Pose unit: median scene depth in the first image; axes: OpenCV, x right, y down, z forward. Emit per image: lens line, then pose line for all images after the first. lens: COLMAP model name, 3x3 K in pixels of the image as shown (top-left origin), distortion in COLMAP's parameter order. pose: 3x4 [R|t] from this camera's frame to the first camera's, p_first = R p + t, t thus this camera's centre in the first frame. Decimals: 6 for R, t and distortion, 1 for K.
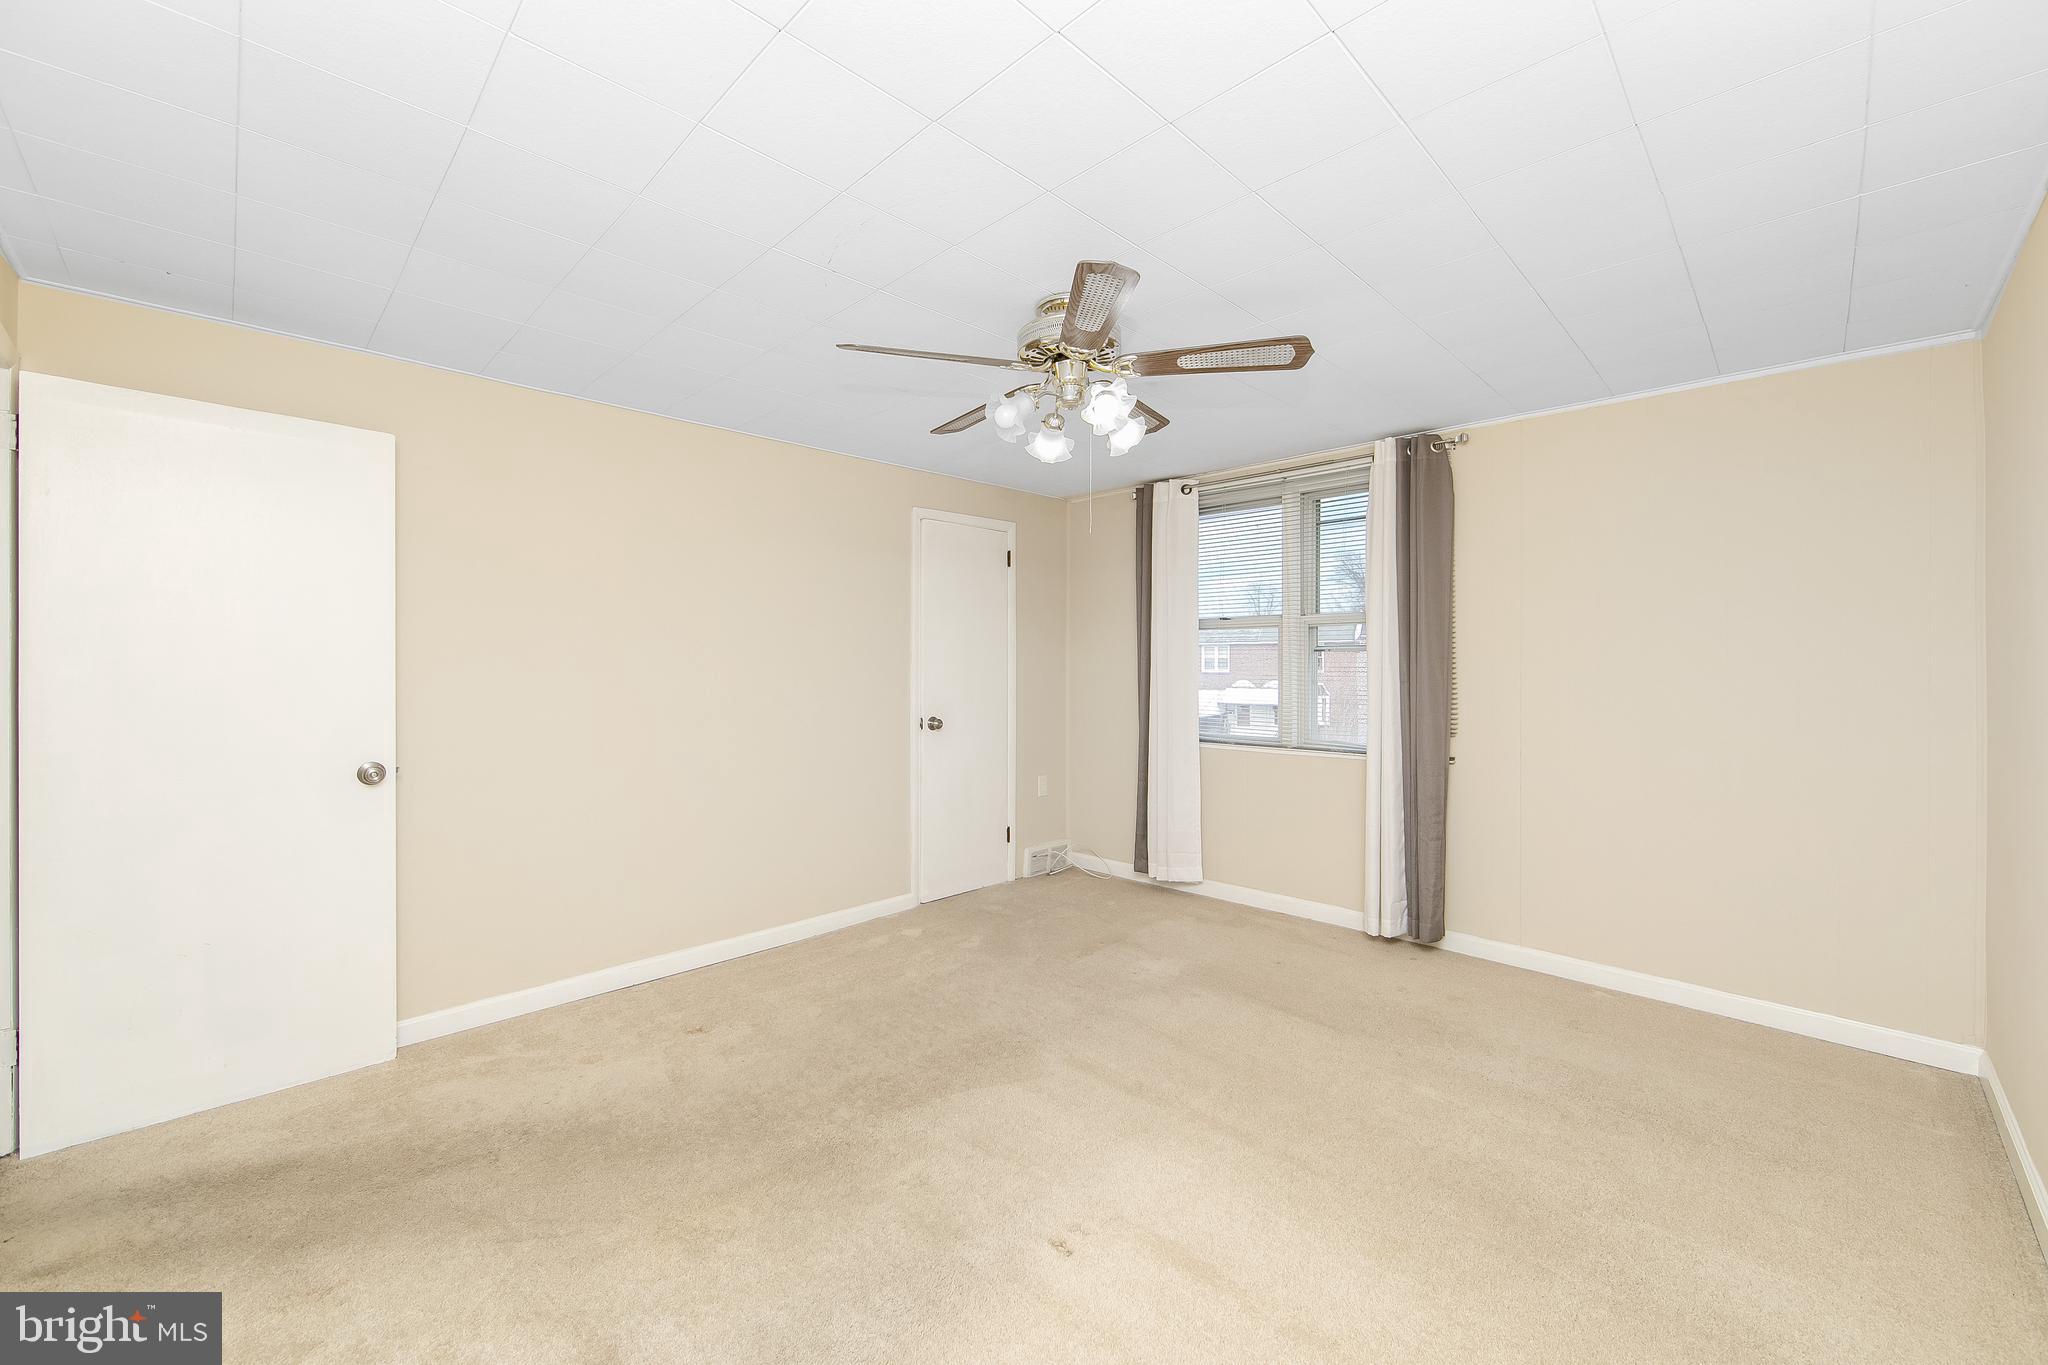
lens RADIAL K [[817.7, 0, 1029.8], [0, 817.7, 673.5], [0, 0, 1]] dist [-0.002359, -0.000824]
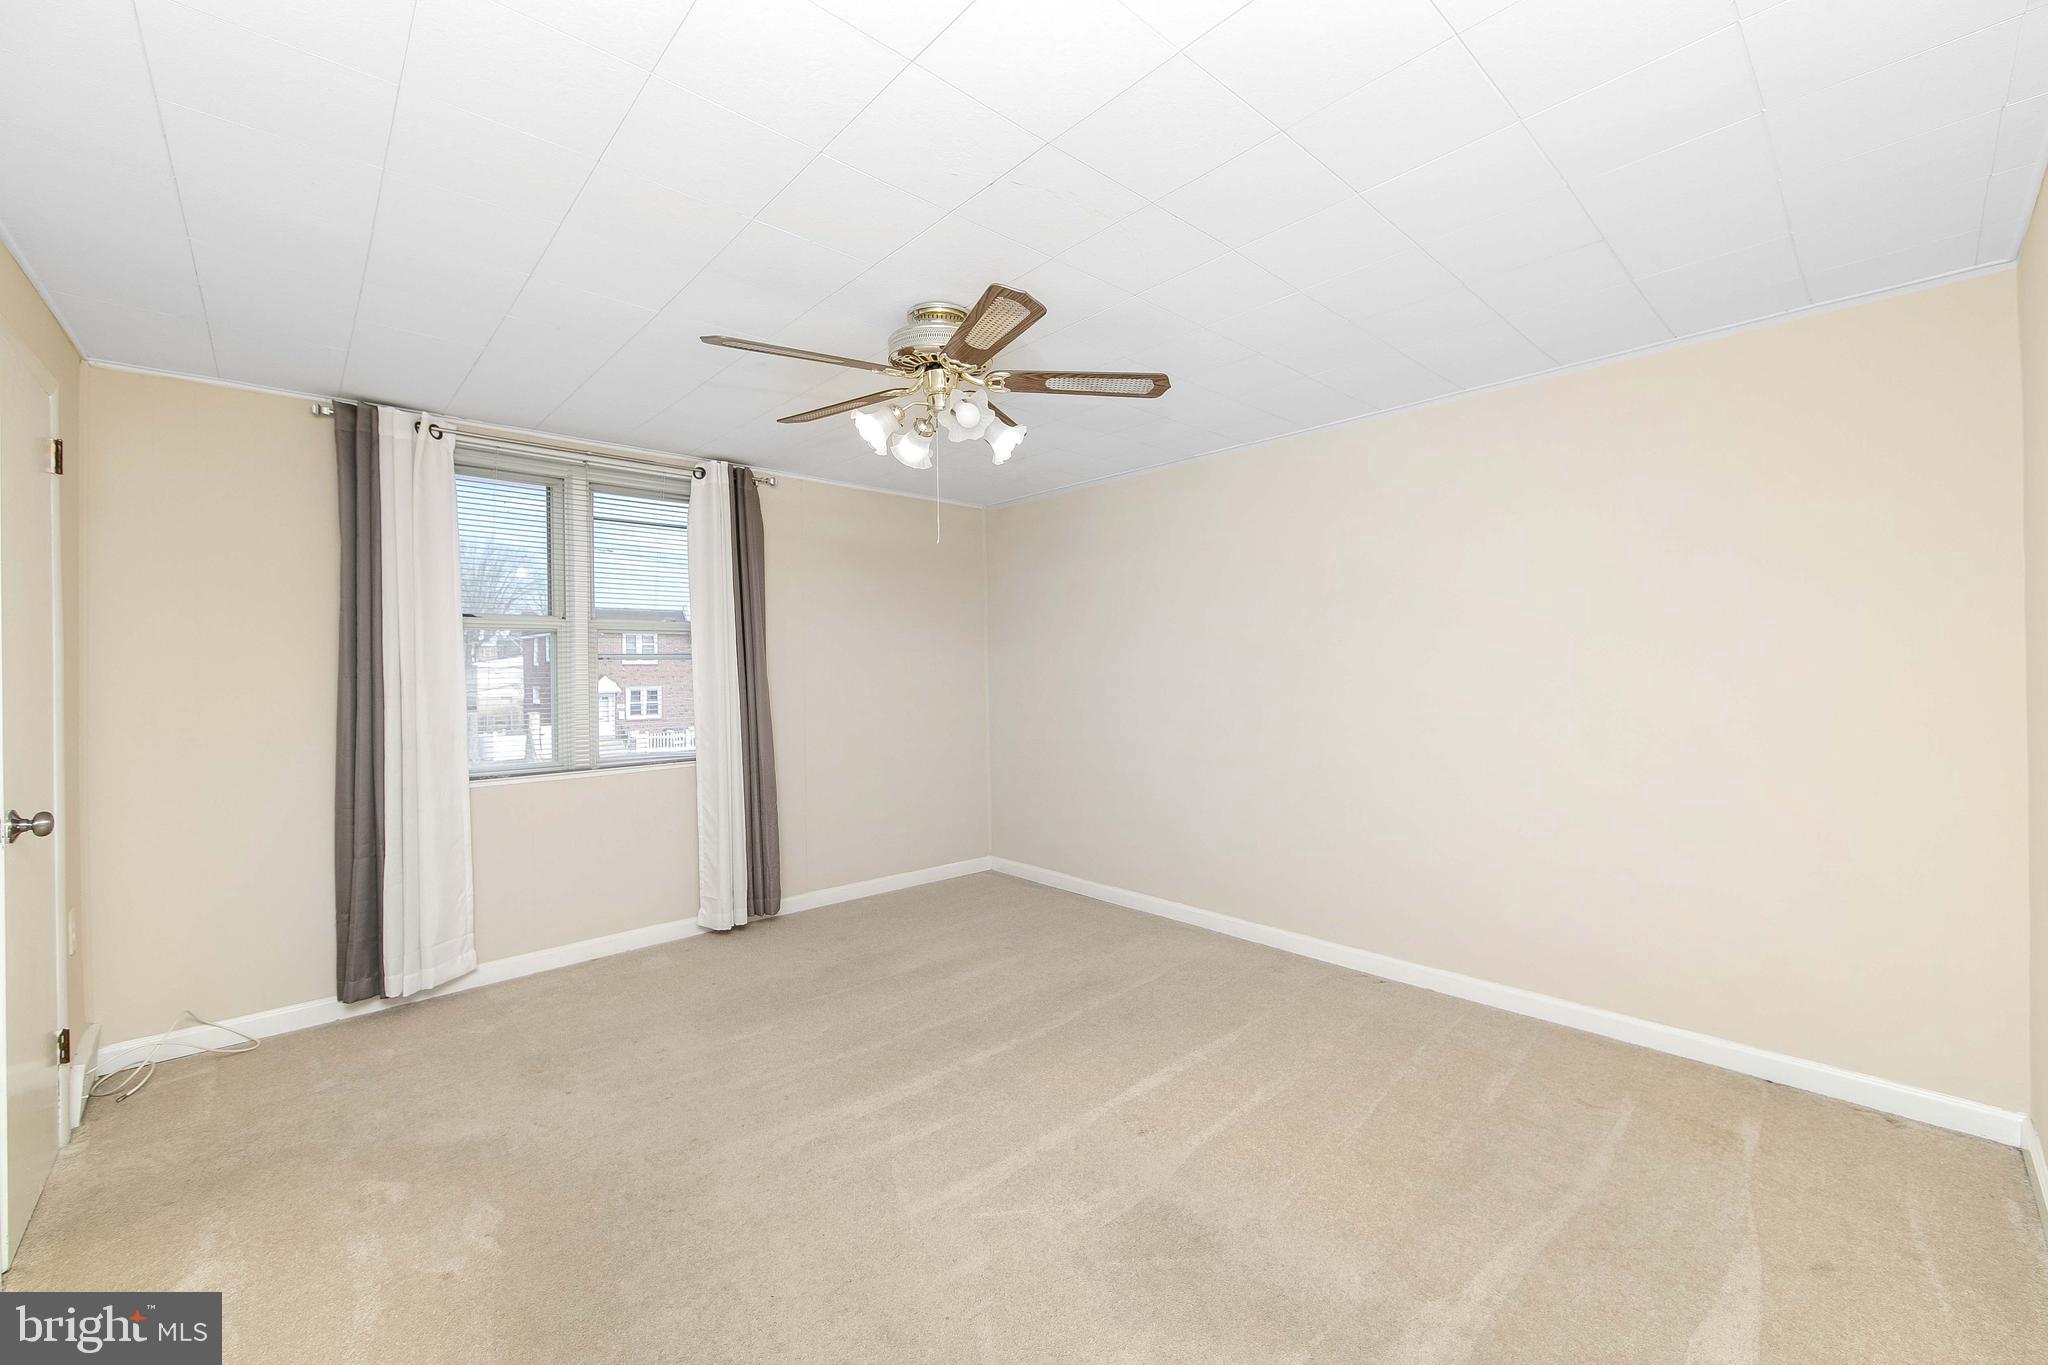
lens RADIAL K [[817.7, 0, 1031.7], [0, 817.7, 667.3], [0, 0, 1]] dist [-0.002359, -0.000824]
pose [[0.037783, -0.008988, 0.999246, -0.591321], [0.015782, 0.999840, 0.008396, -0.020041], [-0.999161, 0.015453, 0.037919, 0.535797]]
